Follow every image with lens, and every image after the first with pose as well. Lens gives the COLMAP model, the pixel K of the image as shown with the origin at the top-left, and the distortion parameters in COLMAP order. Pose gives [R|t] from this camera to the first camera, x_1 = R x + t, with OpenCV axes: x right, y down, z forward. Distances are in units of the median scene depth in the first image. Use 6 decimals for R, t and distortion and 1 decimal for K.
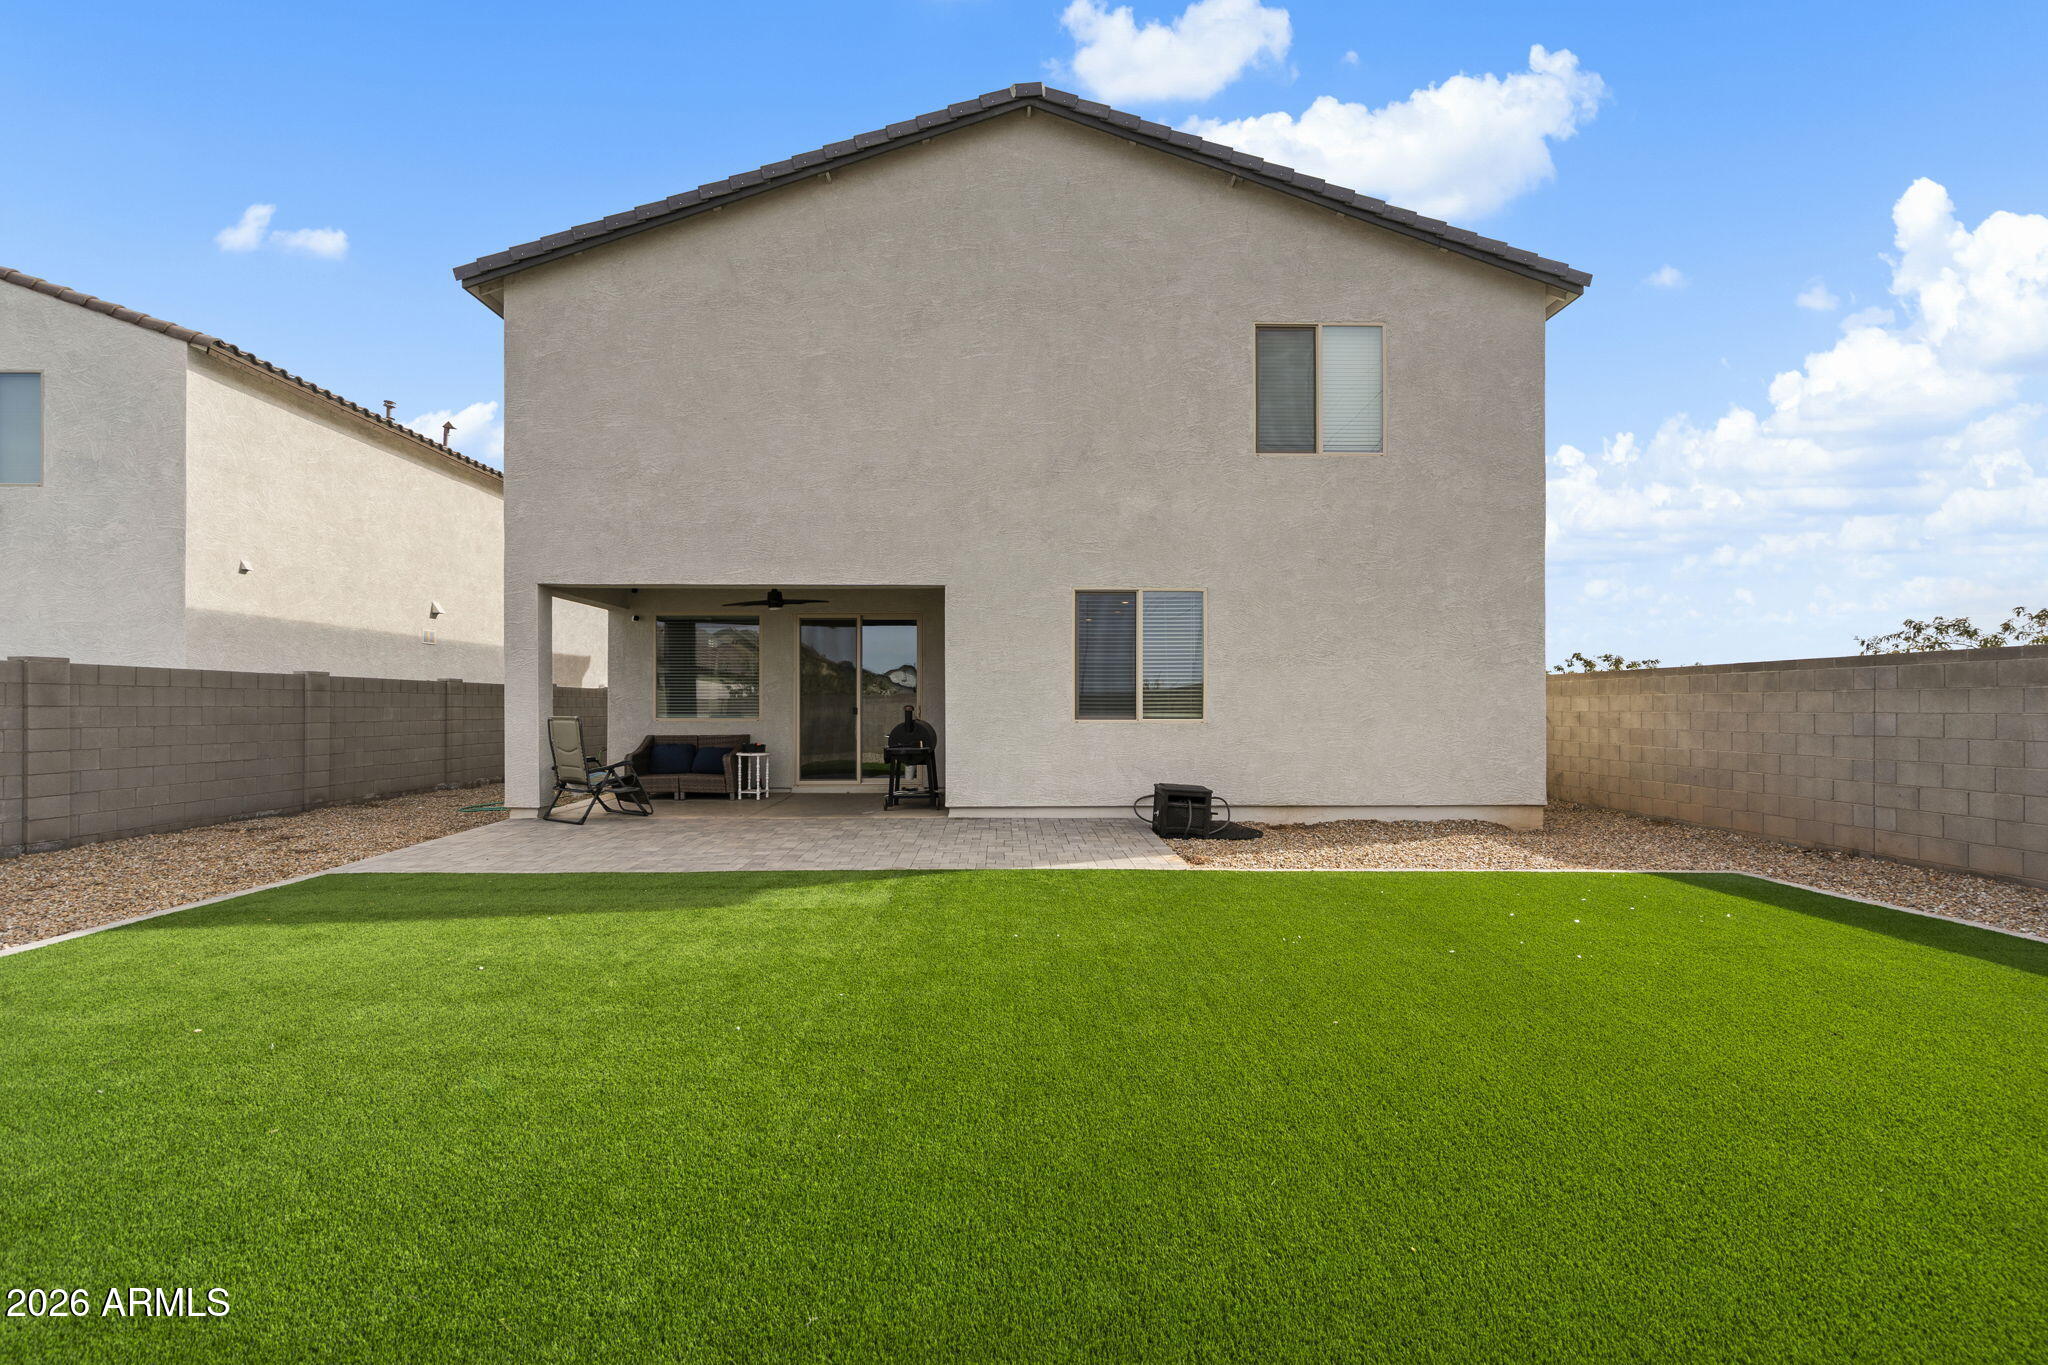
lens RADIAL K [[959.0, 0, 998.3], [0, 959.0, 709.0], [0, 0, 1]] dist [-0.003130, 0.000859]
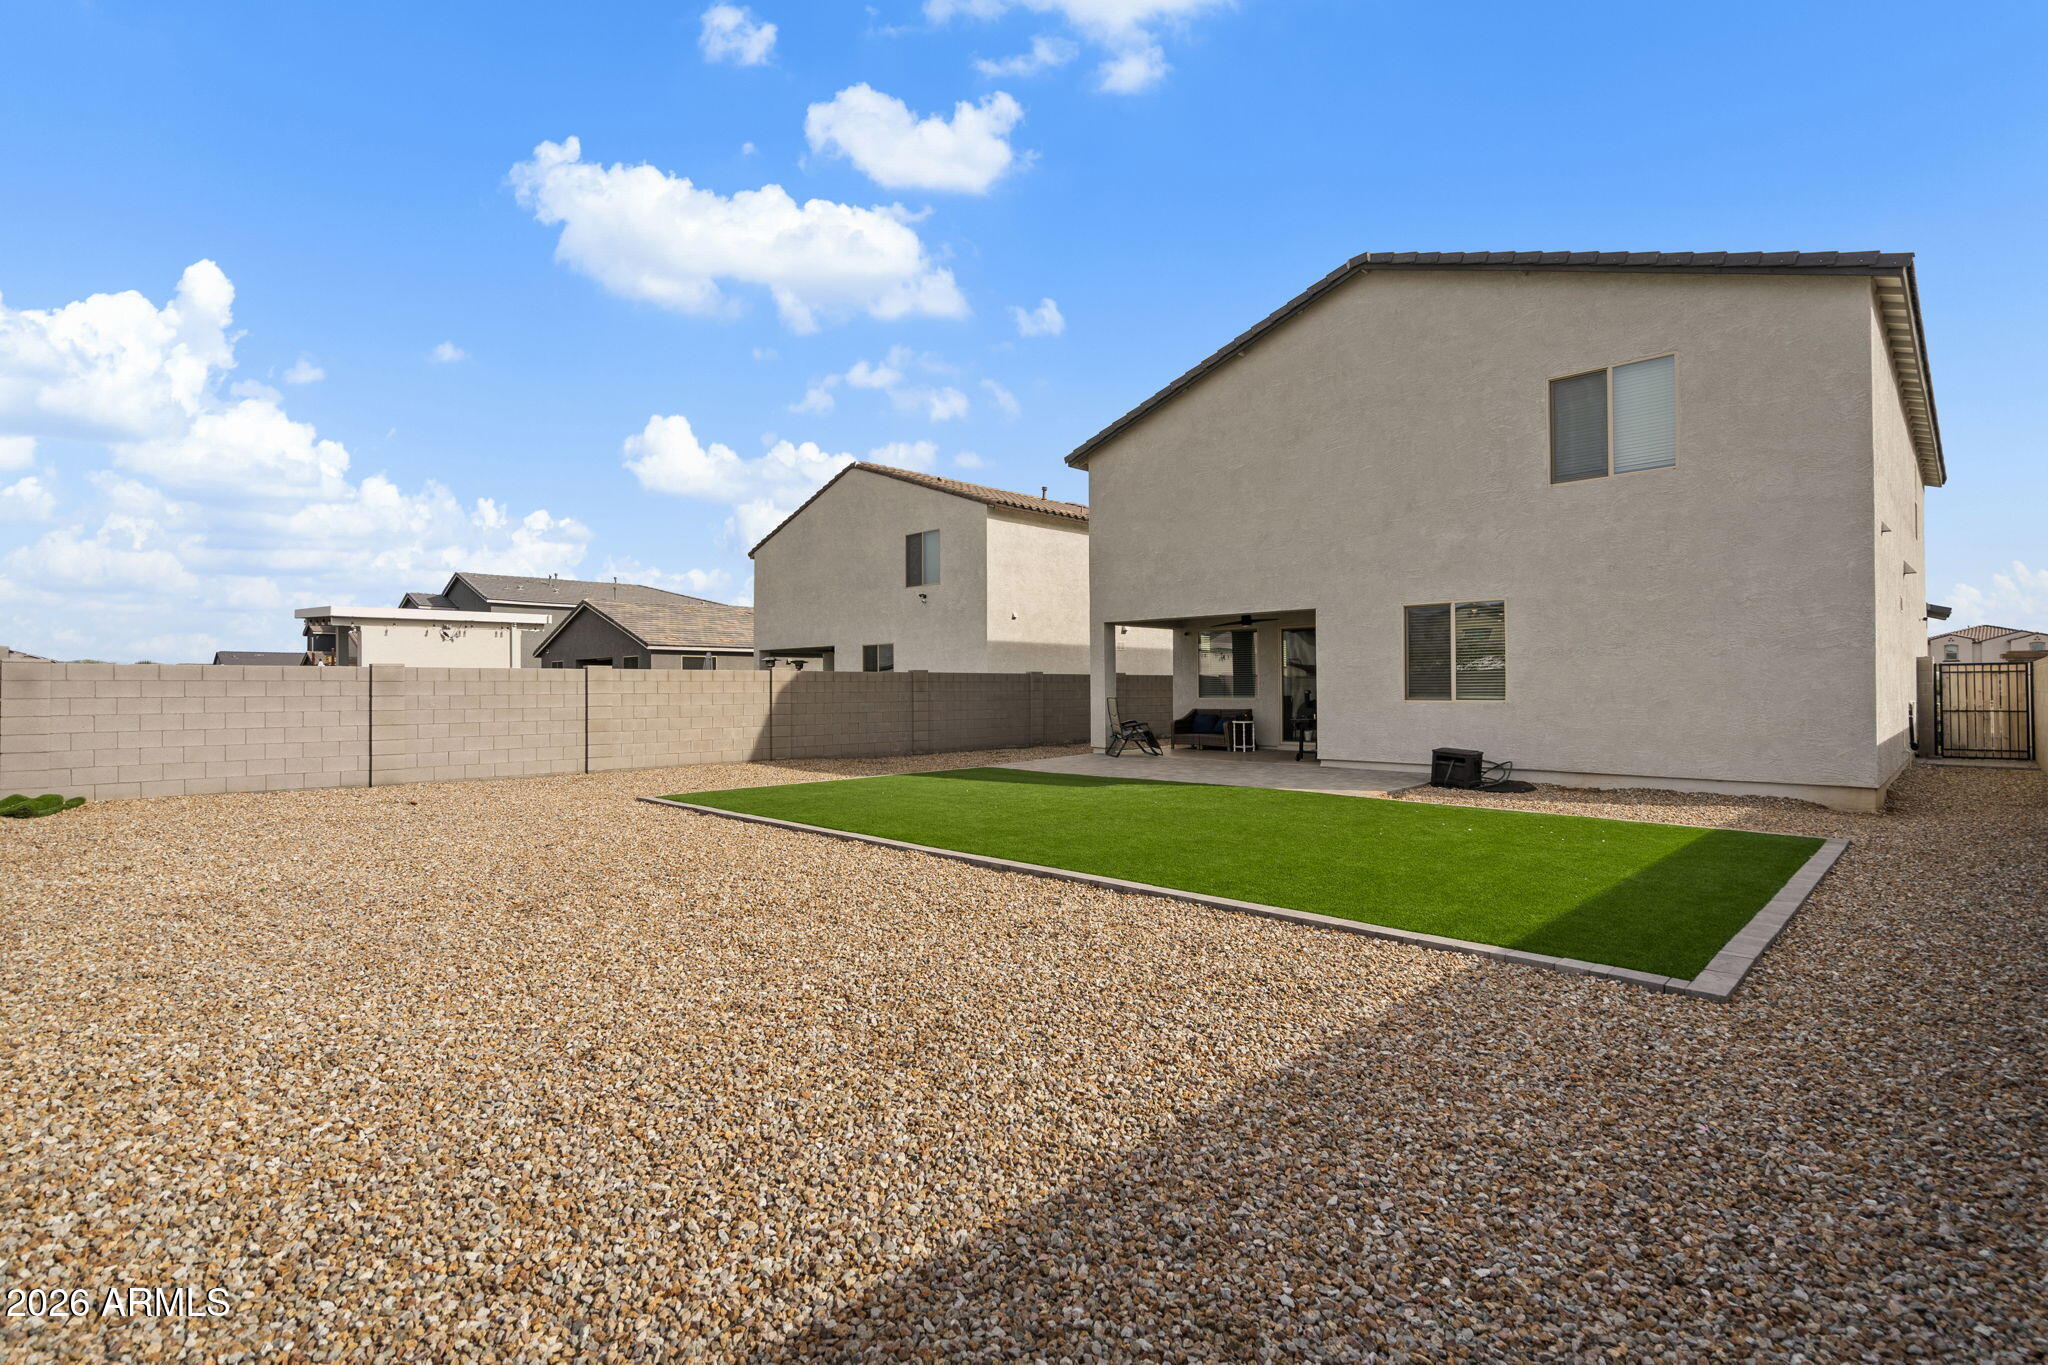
lens RADIAL K [[959.0, 0, 1023.7], [0, 959.0, 702.7], [0, 0, 1]] dist [-0.003130, 0.000859]
pose [[0.694673, 0.007865, -0.719283, 0.685504], [0.003684, 0.999888, 0.014491, -0.007046], [0.719316, -0.012717, 0.694566, -0.344876]]
